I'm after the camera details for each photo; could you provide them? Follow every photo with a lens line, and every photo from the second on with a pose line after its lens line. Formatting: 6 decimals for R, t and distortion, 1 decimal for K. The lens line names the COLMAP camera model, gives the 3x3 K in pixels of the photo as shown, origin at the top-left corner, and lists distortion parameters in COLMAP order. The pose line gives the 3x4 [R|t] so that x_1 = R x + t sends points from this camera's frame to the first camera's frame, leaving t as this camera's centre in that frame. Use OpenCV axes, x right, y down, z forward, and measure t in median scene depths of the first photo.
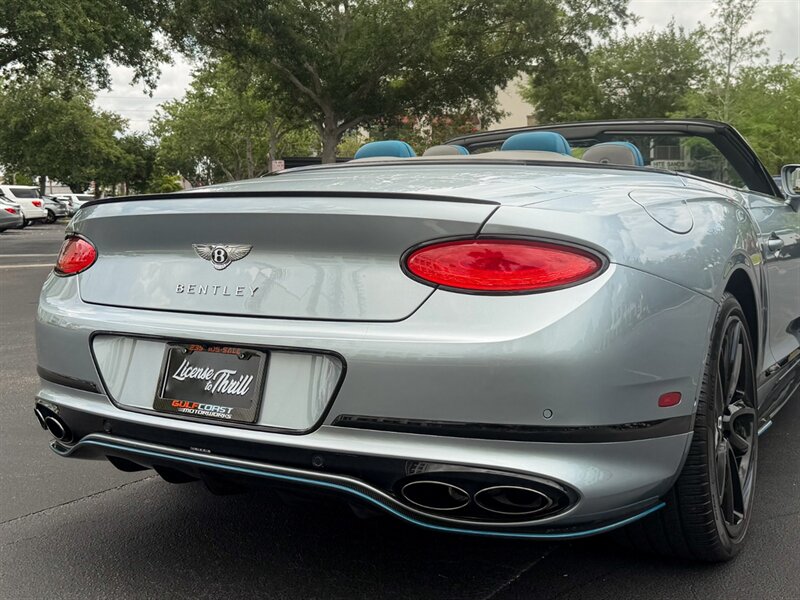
lens RADIAL K [[947.3, 0, 385.6], [0, 947.3, 233.7], [0, 0, 1]] dist [0.252715, -0.717035]
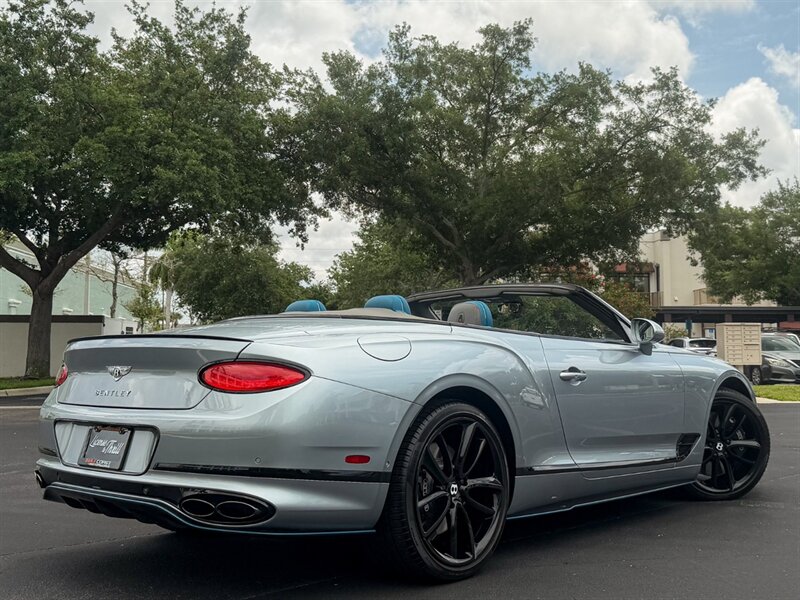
lens RADIAL K [[965.6, 0, 421.6], [0, 965.6, 263.1], [0, 0, 1]] dist [0.206961, -0.523752]
pose [[0.987358, -0.005942, -0.158393, 0.569268], [-0.013518, 0.992499, -0.121502, 0.030720], [0.157927, 0.122108, 0.979872, -0.576042]]
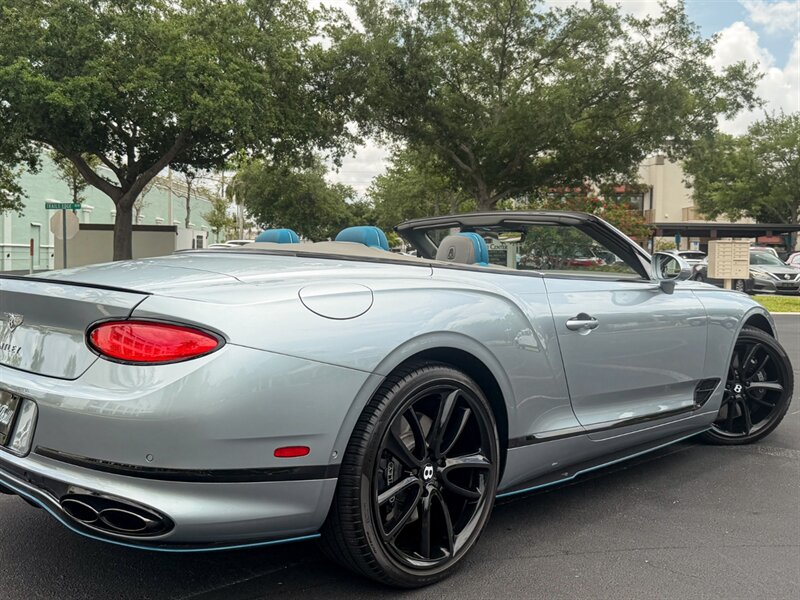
lens RADIAL K [[785.0, 0, 376.2], [0, 785.0, 276.7], [0, 0, 1]] dist [0.170964, -0.344626]
pose [[0.969169, 0.030948, -0.244447, 0.547379], [-0.032524, 0.999468, -0.002412, -0.050272], [0.244242, 0.010288, 0.969660, 0.014119]]
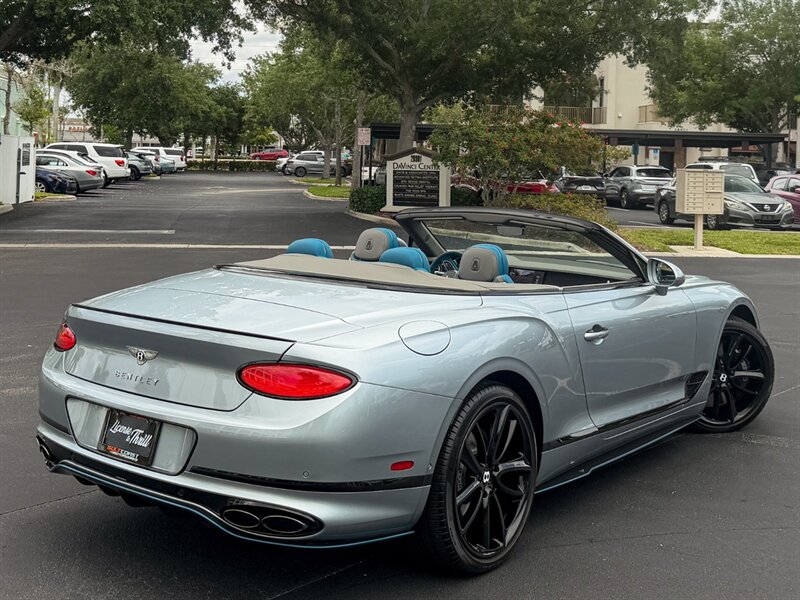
lens RADIAL K [[1064.8, 0, 378.9], [0, 1064.8, 159.7], [0, 0, 1]] dist [0.230029, -0.596822]
pose [[0.992575, 0.035045, -0.116480, 0.377947], [-0.038548, 0.998866, -0.027954, -0.241867], [0.115368, 0.032237, 0.992800, -0.682564]]
